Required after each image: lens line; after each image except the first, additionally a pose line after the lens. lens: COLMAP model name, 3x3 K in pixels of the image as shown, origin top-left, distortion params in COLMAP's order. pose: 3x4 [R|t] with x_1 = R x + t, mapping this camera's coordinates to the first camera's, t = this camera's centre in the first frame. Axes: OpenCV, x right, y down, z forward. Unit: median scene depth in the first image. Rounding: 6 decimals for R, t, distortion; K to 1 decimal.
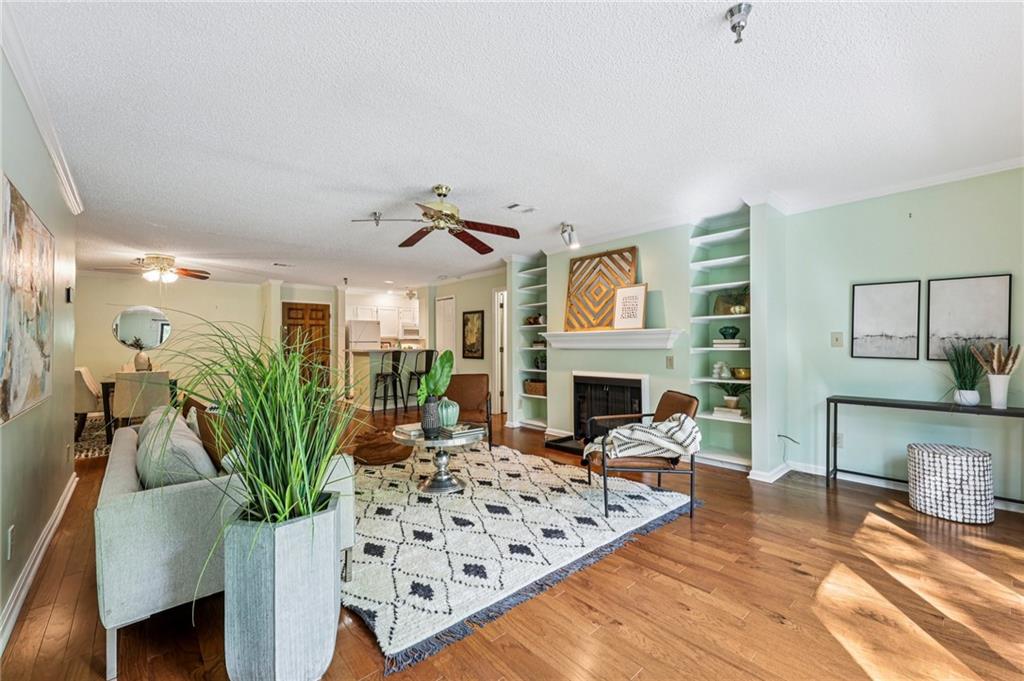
lens RADIAL K [[419.4, 0, 514.1], [0, 419.4, 336.3], [0, 0, 1]] dist [-0.000868, -0.000594]
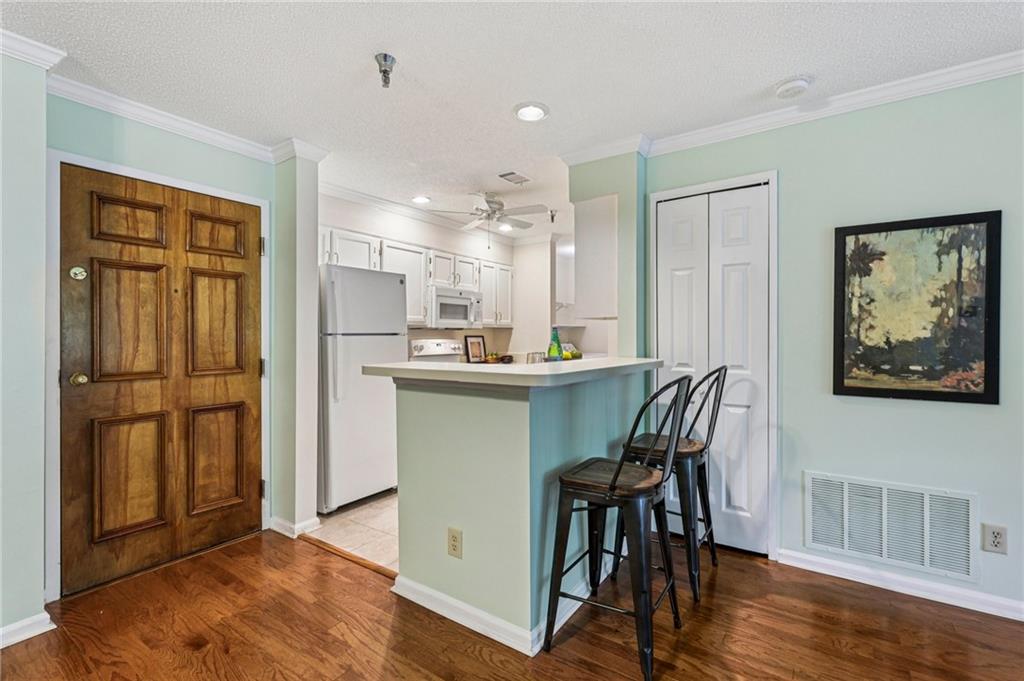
lens RADIAL K [[466.0, 0, 512.8], [0, 466.0, 336.3], [0, 0, 1]] dist [0.005120, -0.001053]
pose [[0.973186, 0.001038, 0.230017, -0.657790], [-0.005259, 0.999829, 0.017742, 0.016056], [-0.229959, -0.018476, 0.973025, 1.228027]]
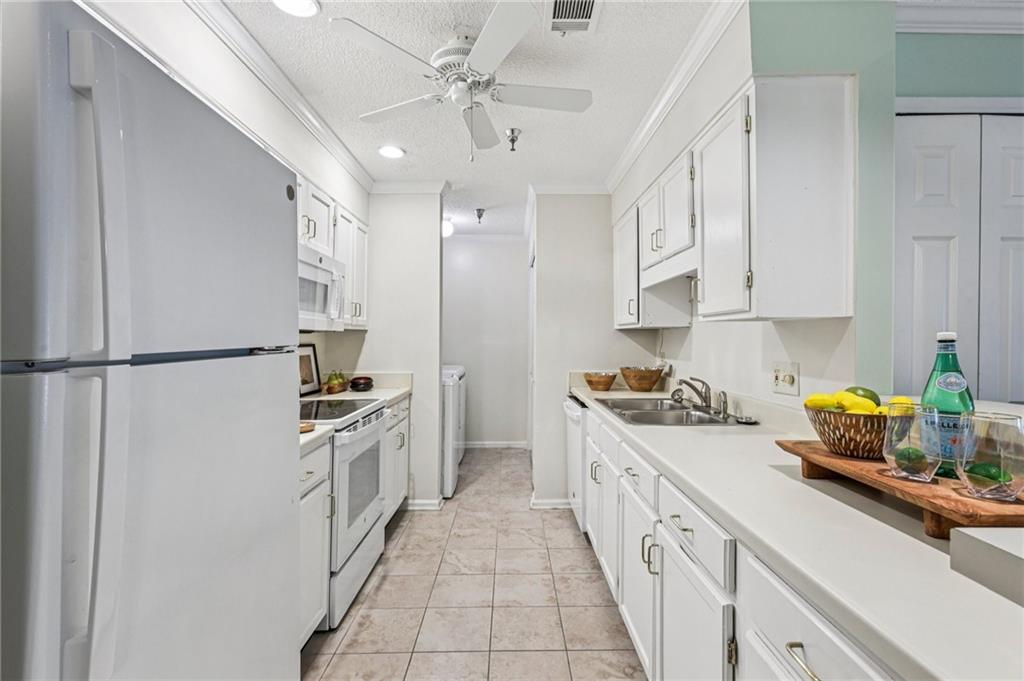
lens RADIAL K [[466.0, 0, 513.2], [0, 466.0, 344.4], [0, 0, 1]] dist [0.005120, -0.001053]
pose [[0.668559, -0.003762, 0.743650, -0.769890], [-0.021586, 0.999468, 0.024463, 0.015328], [-0.743346, -0.032408, 0.668122, 1.757651]]
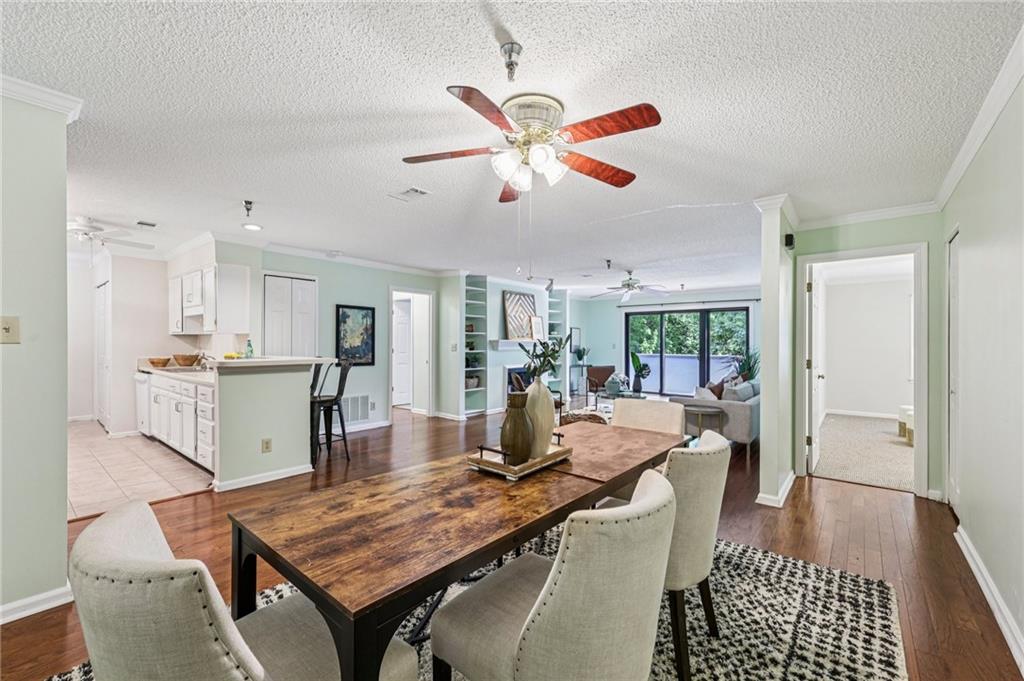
lens RADIAL K [[419.4, 0, 510.1], [0, 419.4, 343.2], [0, 0, 1]] dist [-0.000868, -0.000594]
pose [[-0.141048, 0.002226, 0.990000, -1.476430], [-0.026815, 0.999622, -0.006068, 0.011973], [-0.989639, -0.027403, -0.140935, 1.313408]]
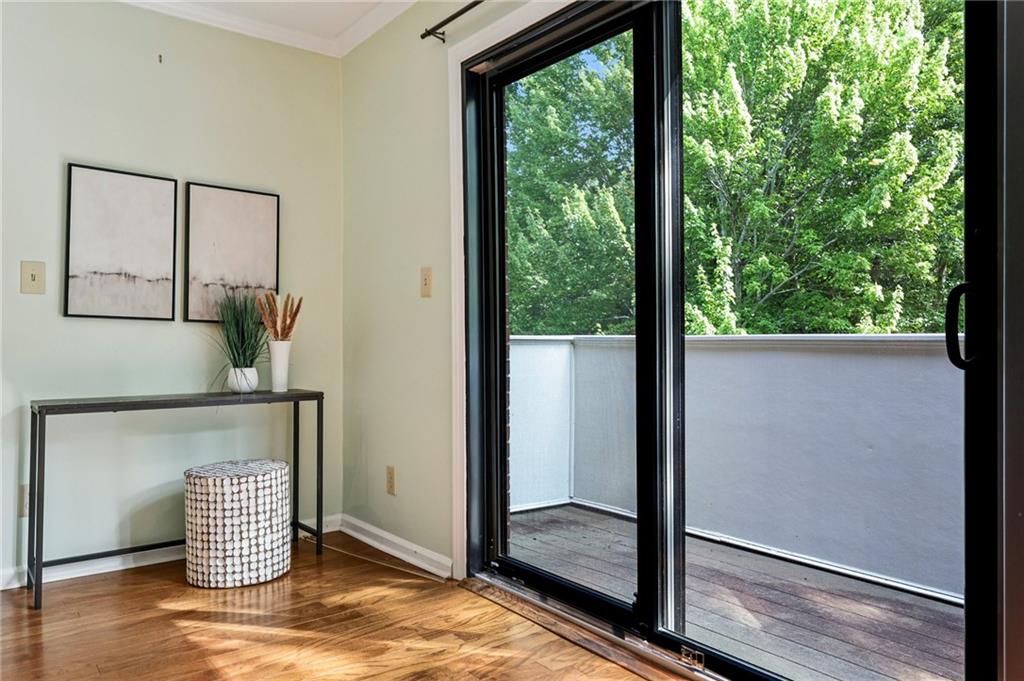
lens RADIAL K [[716.0, 0, 509.1], [0, 716.0, 336.9], [0, 0, 1]] dist [0.002781, 0.000848]
pose [[0.071322, 0.005093, 0.997440, 0.027935], [-0.024557, 0.999693, -0.003349, 0.047968], [-0.997151, -0.024255, 0.071425, 0.333108]]
